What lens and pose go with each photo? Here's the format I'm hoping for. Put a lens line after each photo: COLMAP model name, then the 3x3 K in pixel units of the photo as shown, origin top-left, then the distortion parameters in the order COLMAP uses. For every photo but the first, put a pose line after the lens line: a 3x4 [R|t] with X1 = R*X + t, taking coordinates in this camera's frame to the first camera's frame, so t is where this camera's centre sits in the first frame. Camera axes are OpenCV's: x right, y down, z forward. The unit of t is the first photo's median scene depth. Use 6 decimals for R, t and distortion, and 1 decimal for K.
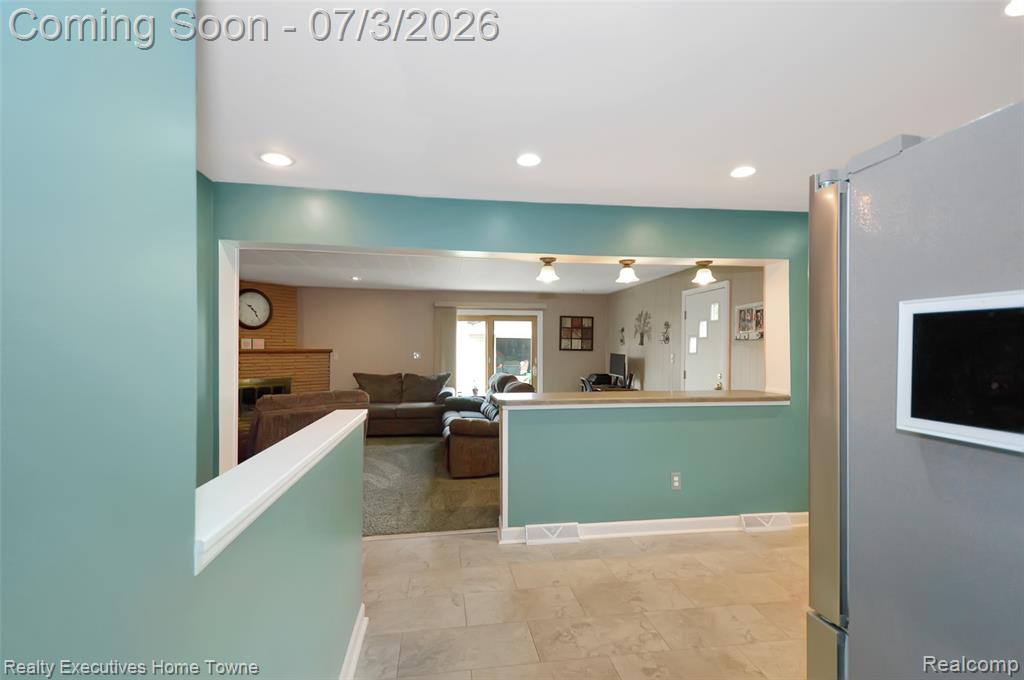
lens RADIAL K [[454.9, 0, 504.7], [0, 454.9, 348.3], [0, 0, 1]] dist [0.013937, -0.003411]
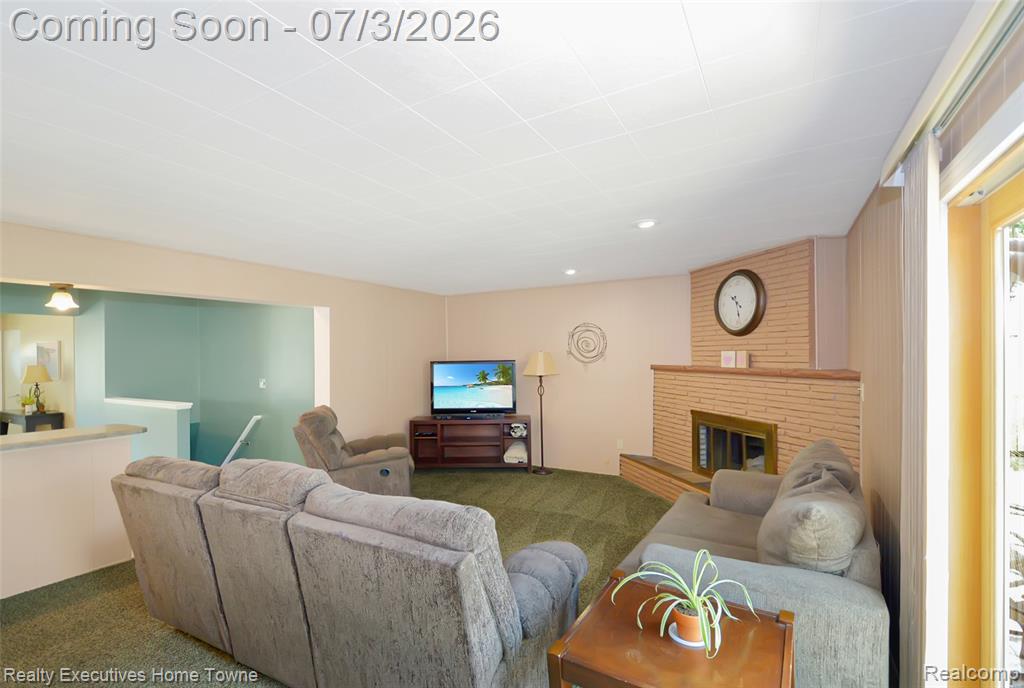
lens RADIAL K [[471.8, 0, 501.8], [0, 471.8, 353.6], [0, 0, 1]] dist [0.044544, 0.000103]
pose [[-0.611278, -0.000513, -0.791416, 0.143892], [0.008585, 0.999937, -0.007279, -0.014492], [0.791370, -0.011244, -0.611235, 1.076116]]
